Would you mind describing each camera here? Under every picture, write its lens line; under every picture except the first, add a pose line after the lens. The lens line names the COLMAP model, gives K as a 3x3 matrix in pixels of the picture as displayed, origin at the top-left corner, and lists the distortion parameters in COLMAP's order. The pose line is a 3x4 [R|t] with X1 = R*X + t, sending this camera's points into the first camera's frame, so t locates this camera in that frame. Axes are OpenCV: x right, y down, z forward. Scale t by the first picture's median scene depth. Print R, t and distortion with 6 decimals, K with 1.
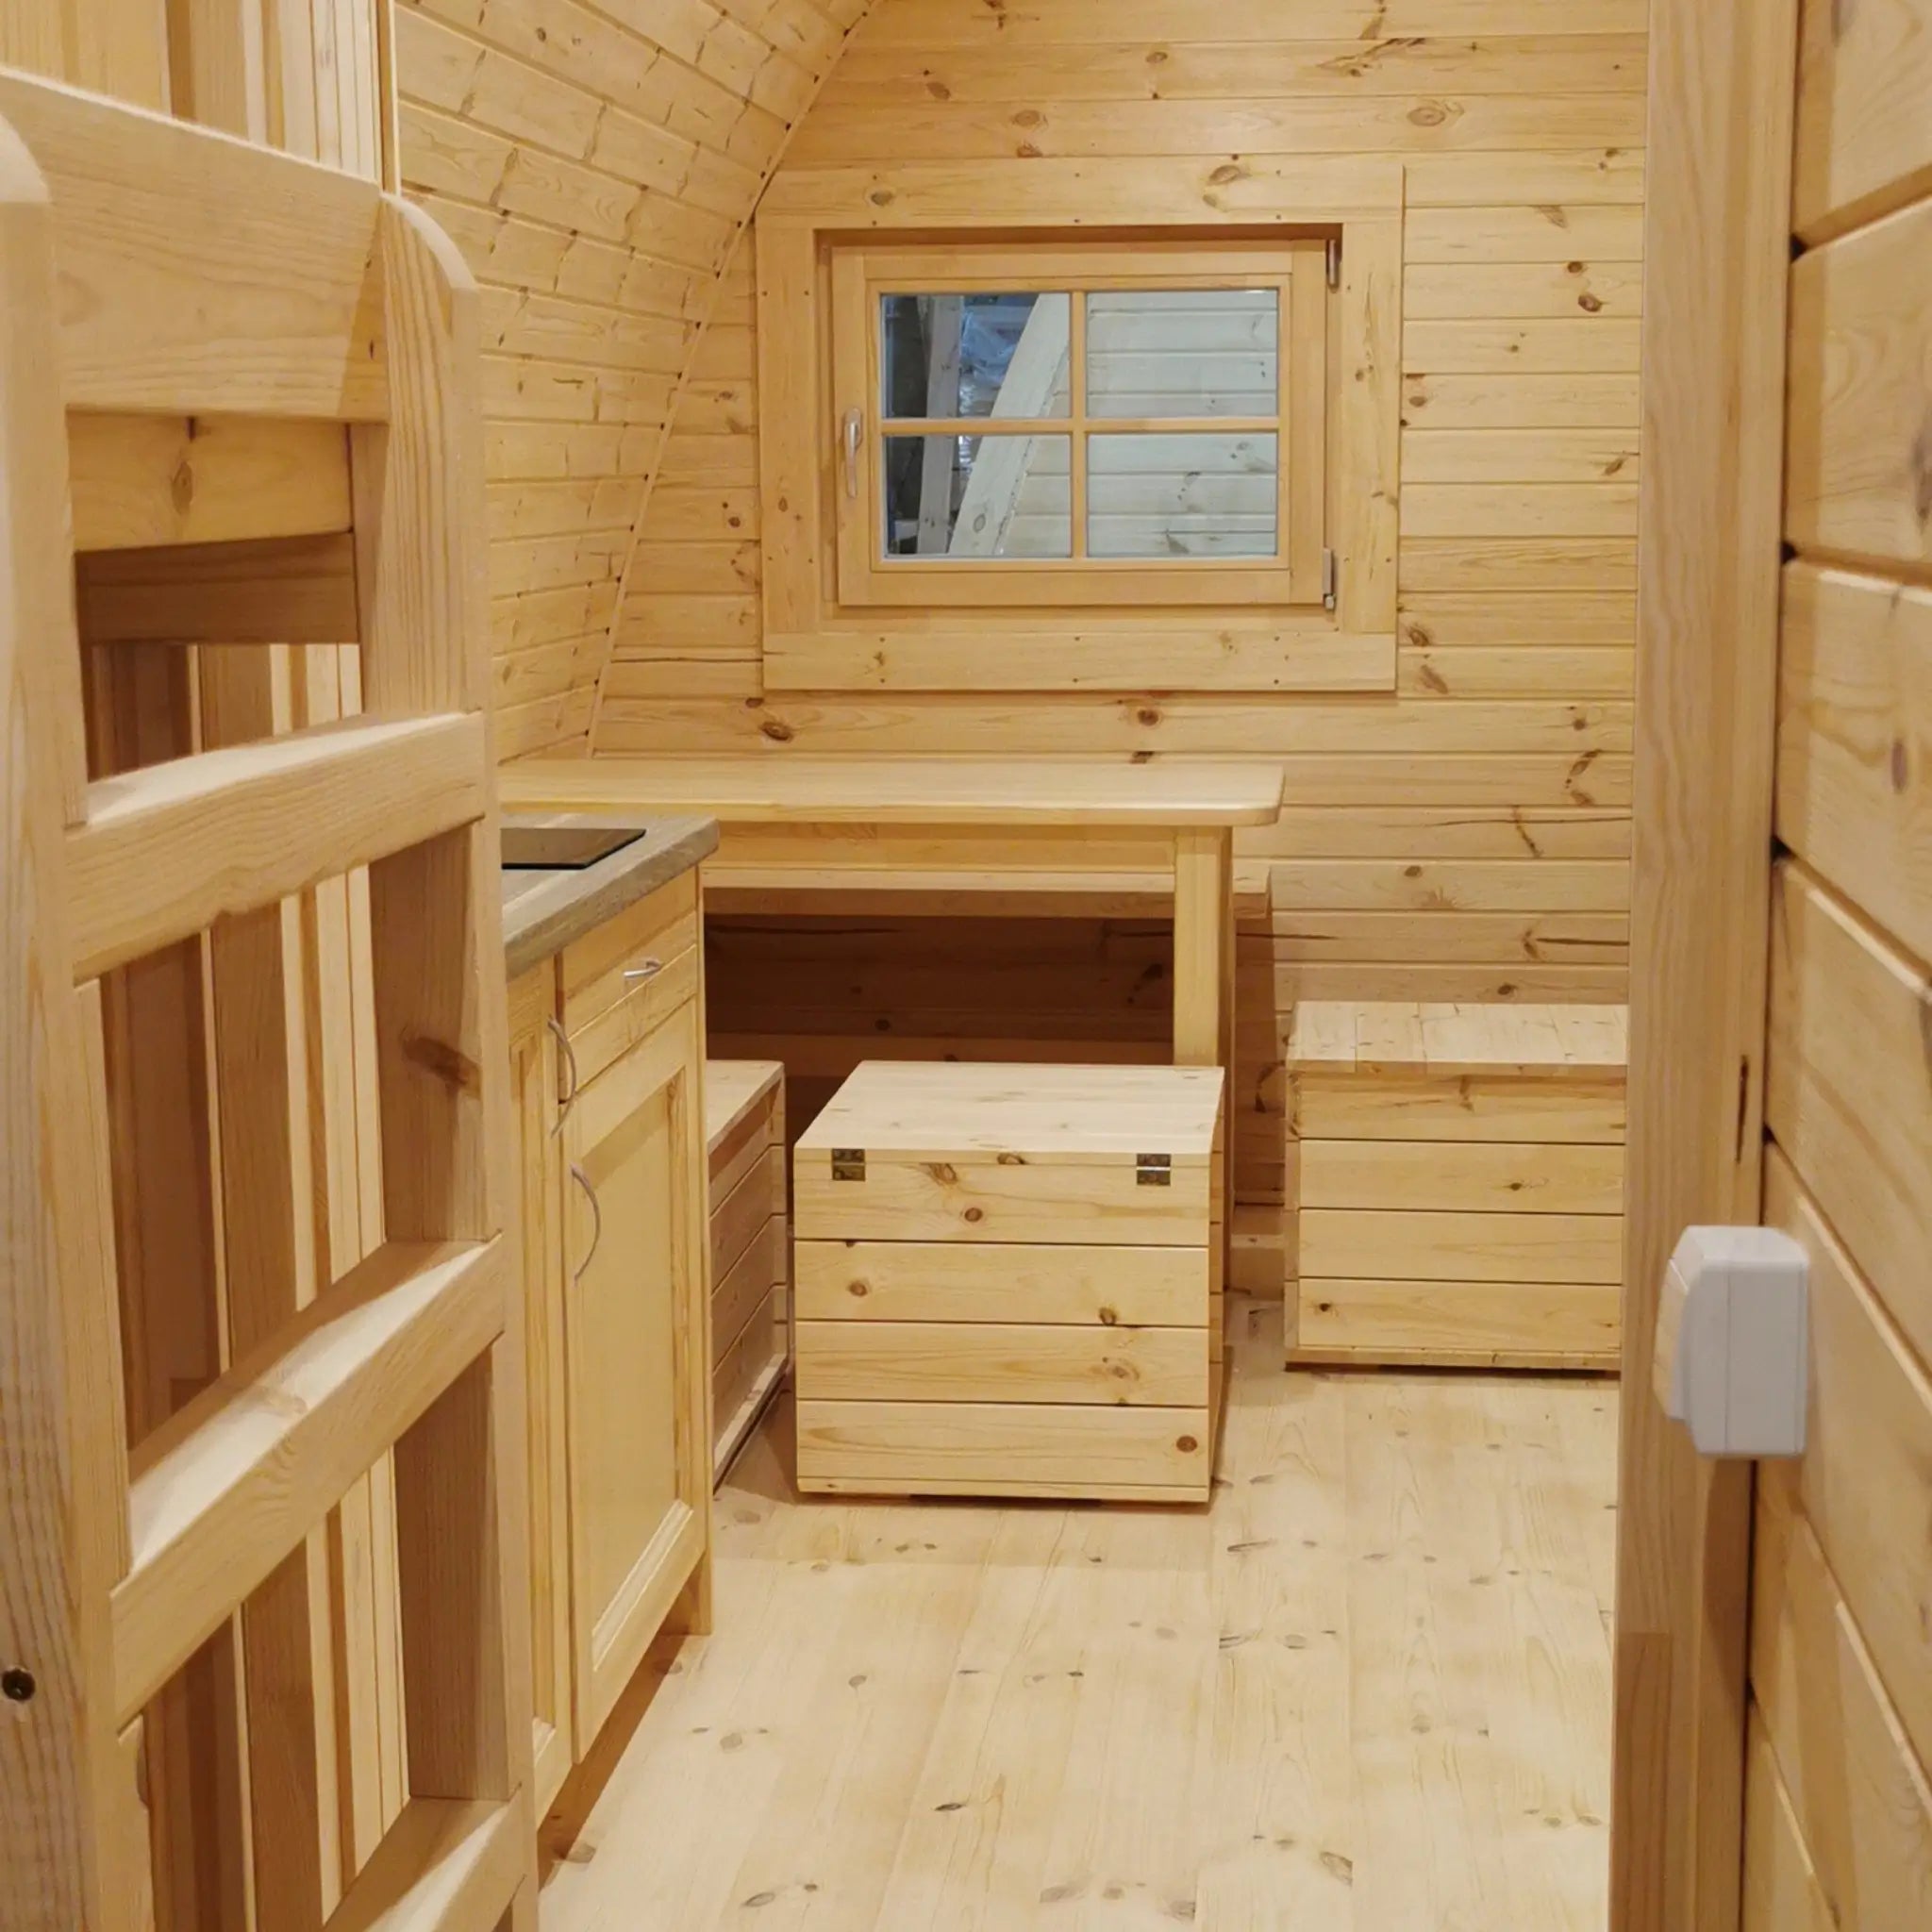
lens RADIAL K [[3260.1, 0, 998.4], [0, 3260.1, 1001.2], [0, 0, 1]] dist [0.025885, 0.000000]
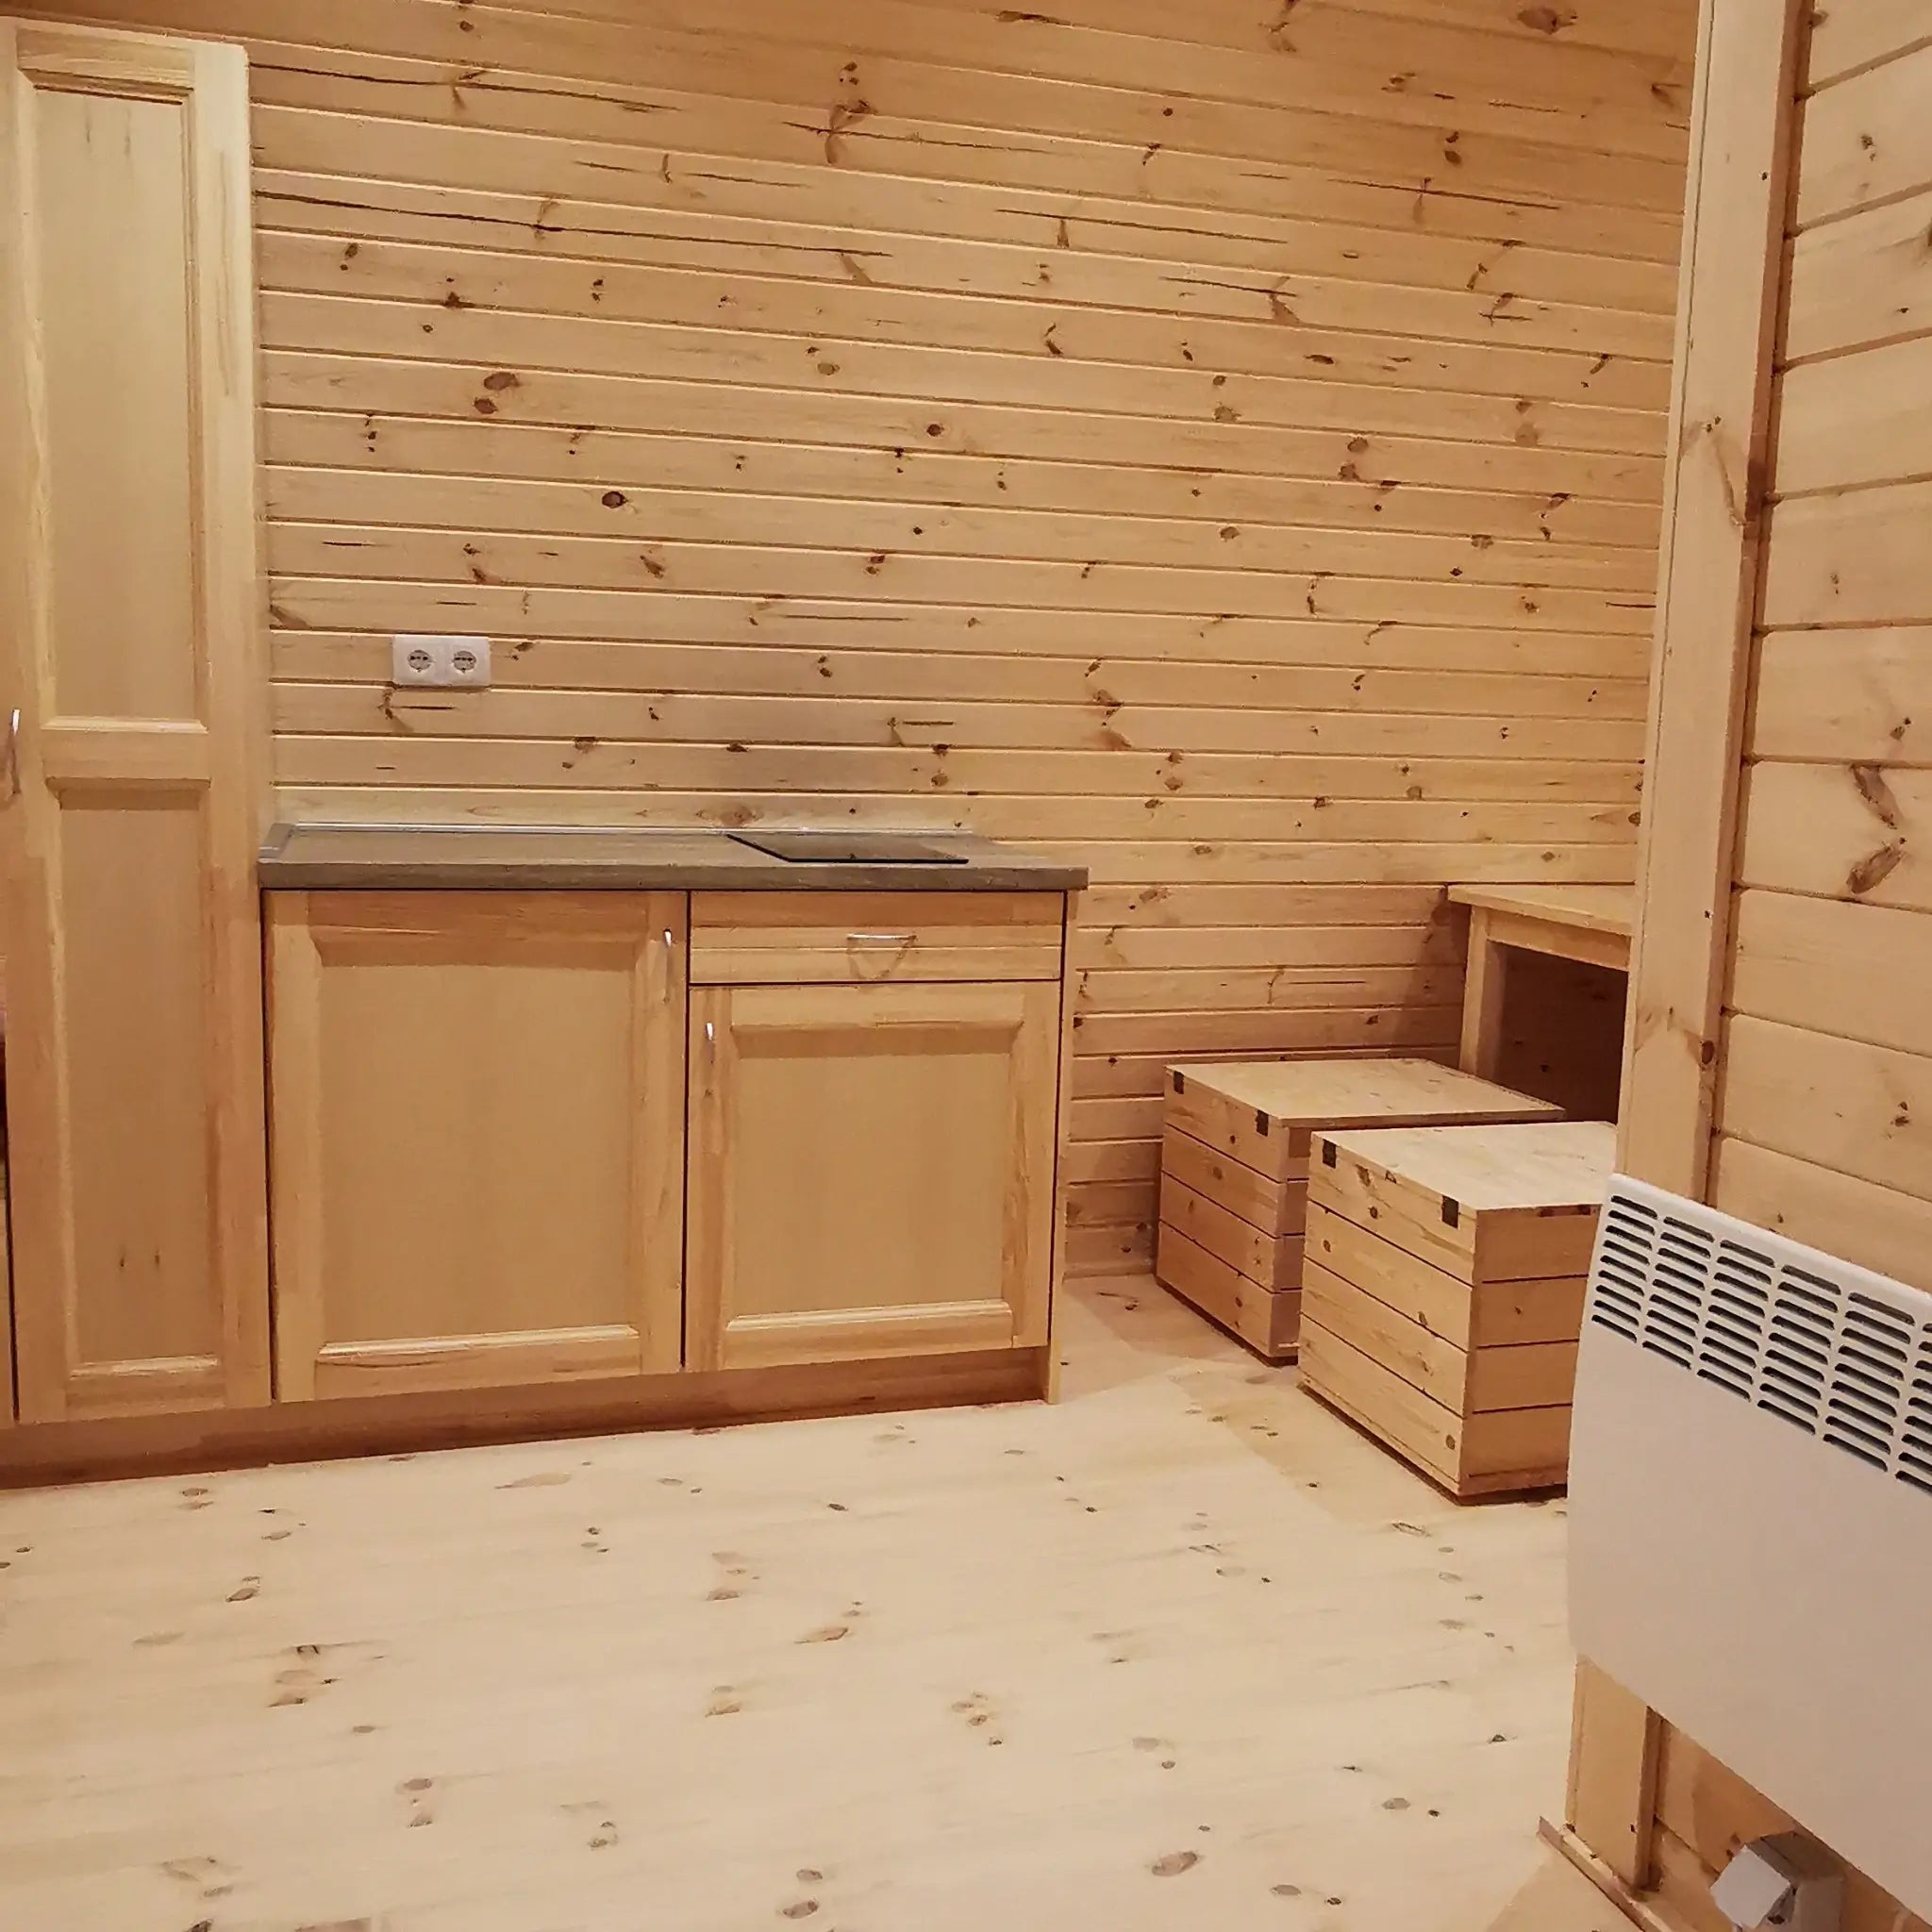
lens RADIAL K [[1912.9, 0, 973.7], [0, 1912.9, 975.1], [0, 0, 1]] dist [-0.006541, 0.000000]
pose [[0.391940, 0.144976, -0.908496, 0.453478], [-0.183189, 0.980029, 0.077360, -0.042907], [0.901568, 0.136106, 0.410671, 0.387653]]
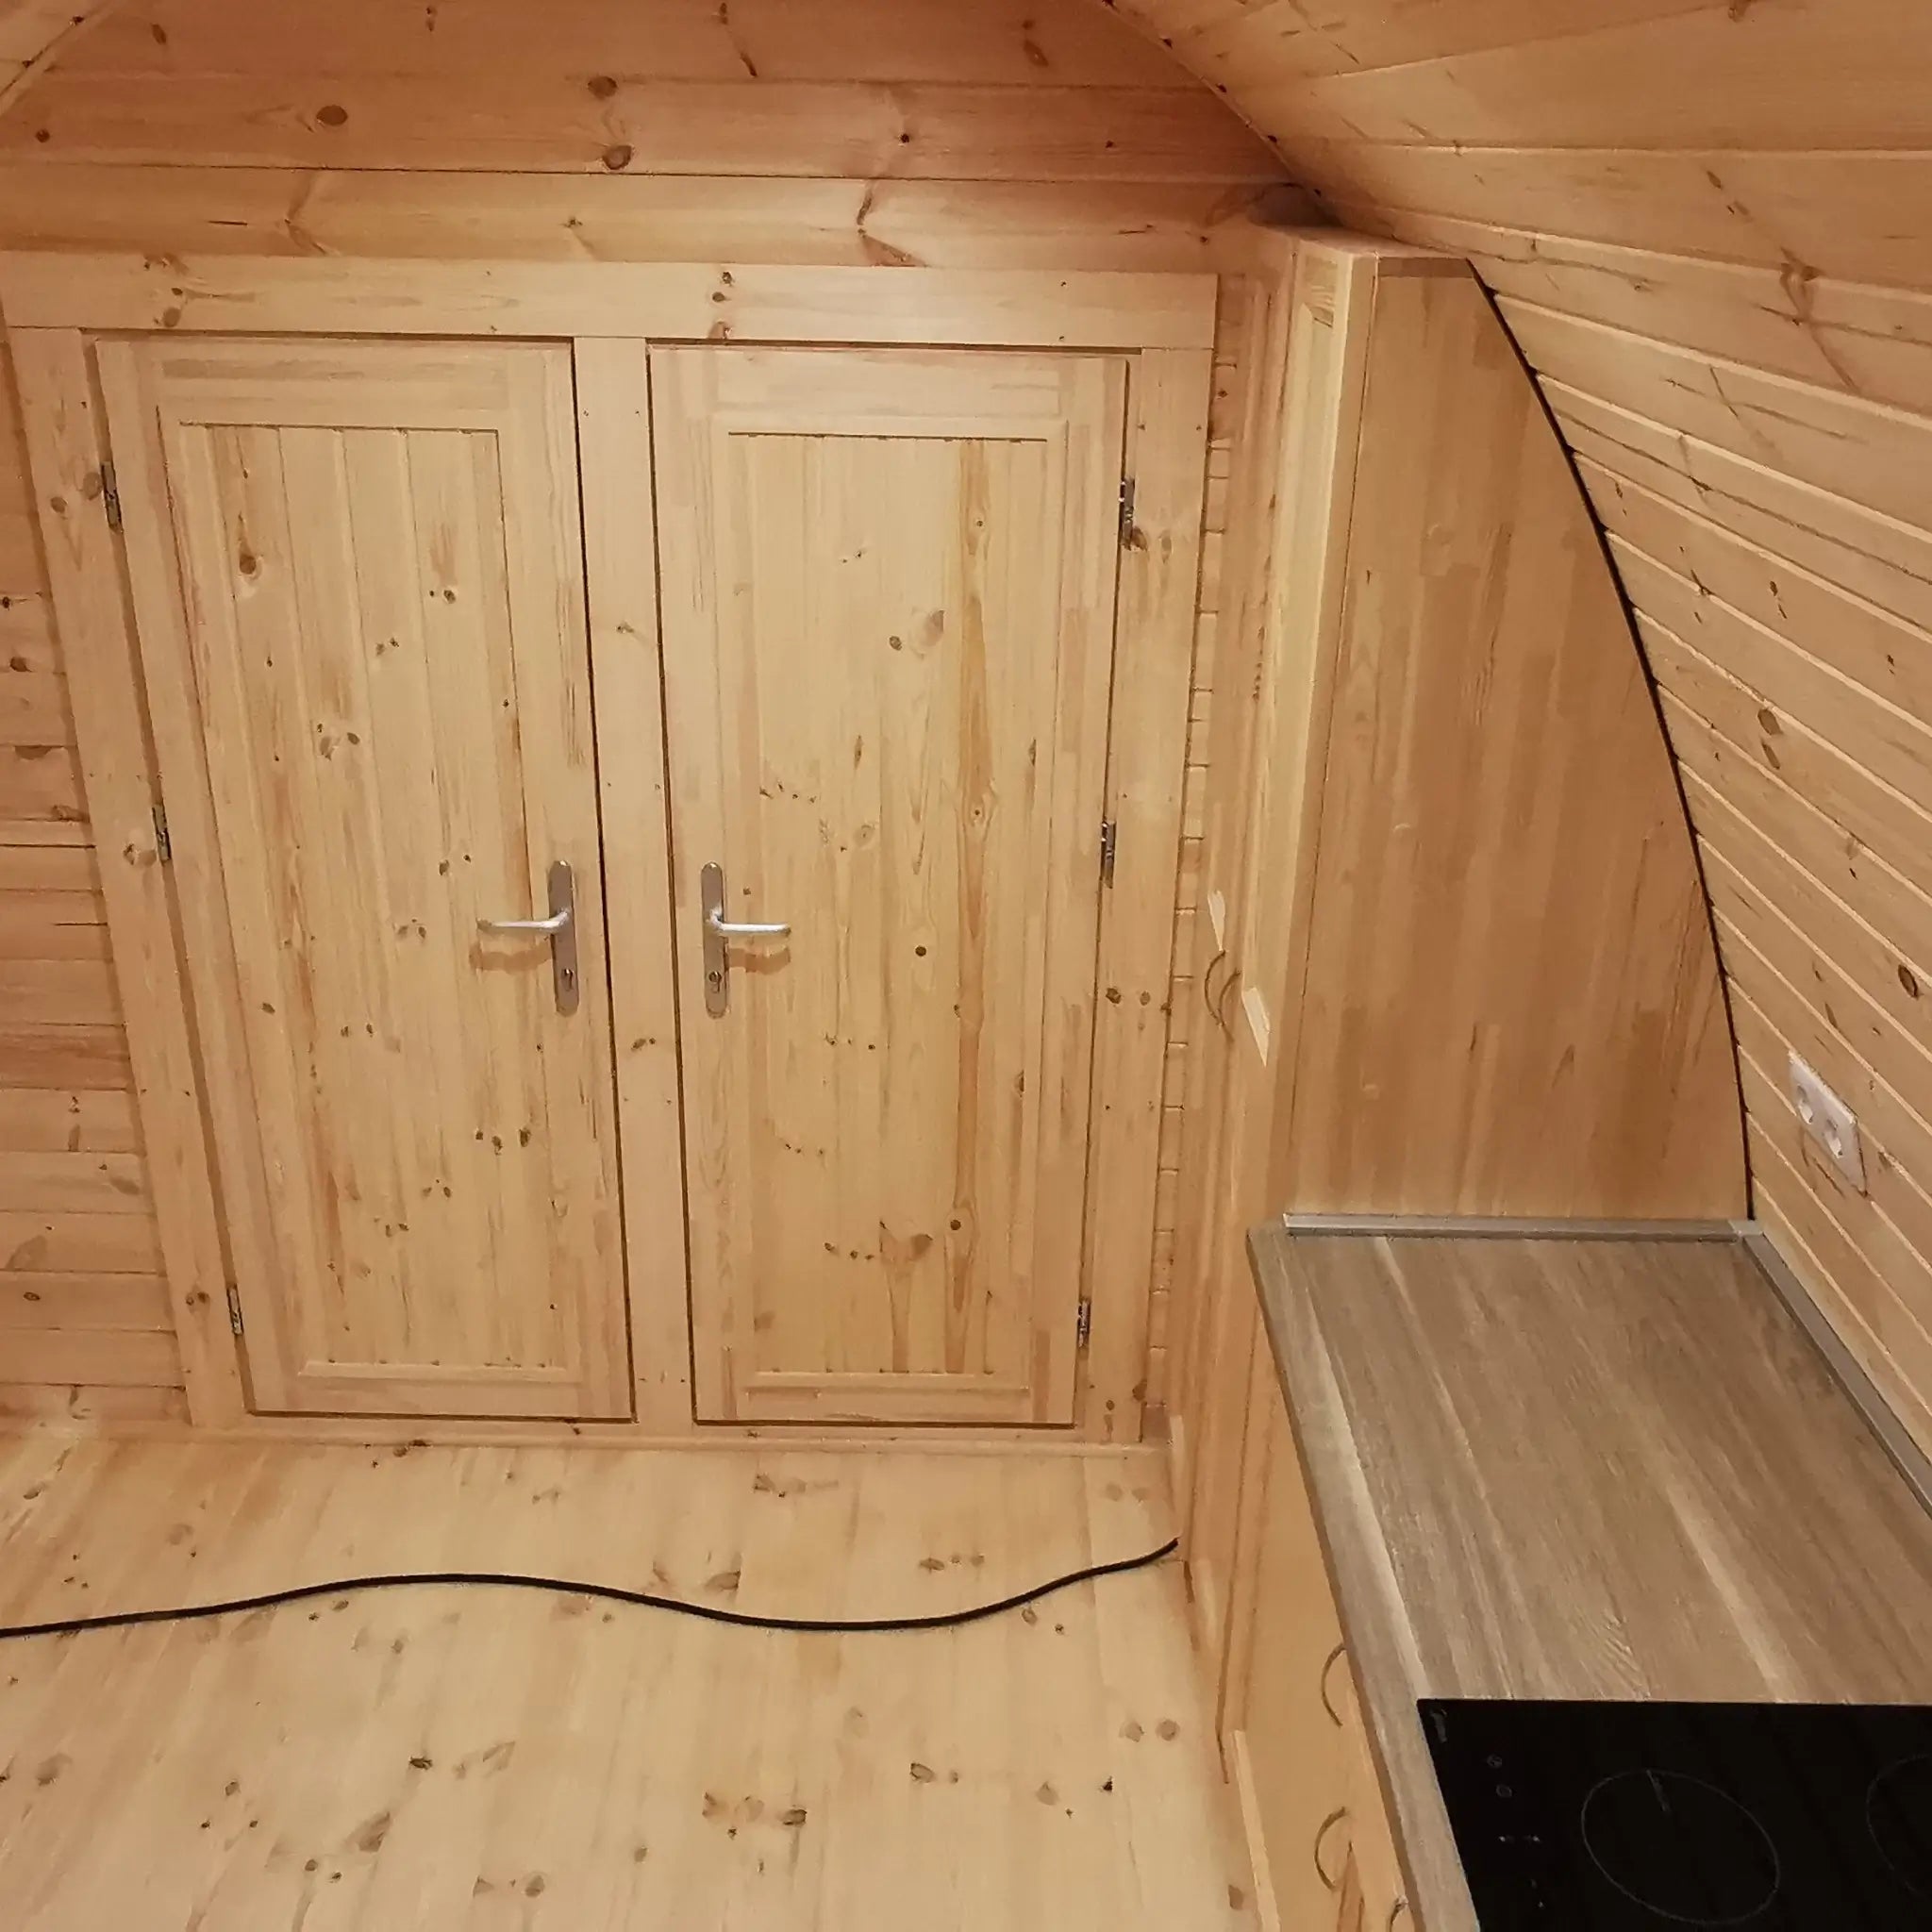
lens RADIAL K [[1912.9, 0, 964.1], [0, 1912.9, 959.6], [0, 0, 1]] dist [-0.006541, 0.000000]
pose [[-0.995359, 0.025494, -0.092788, 0.022682], [-0.028994, 0.839994, 0.541821, -0.278785], [0.091754, 0.541997, -0.835356, 0.739890]]
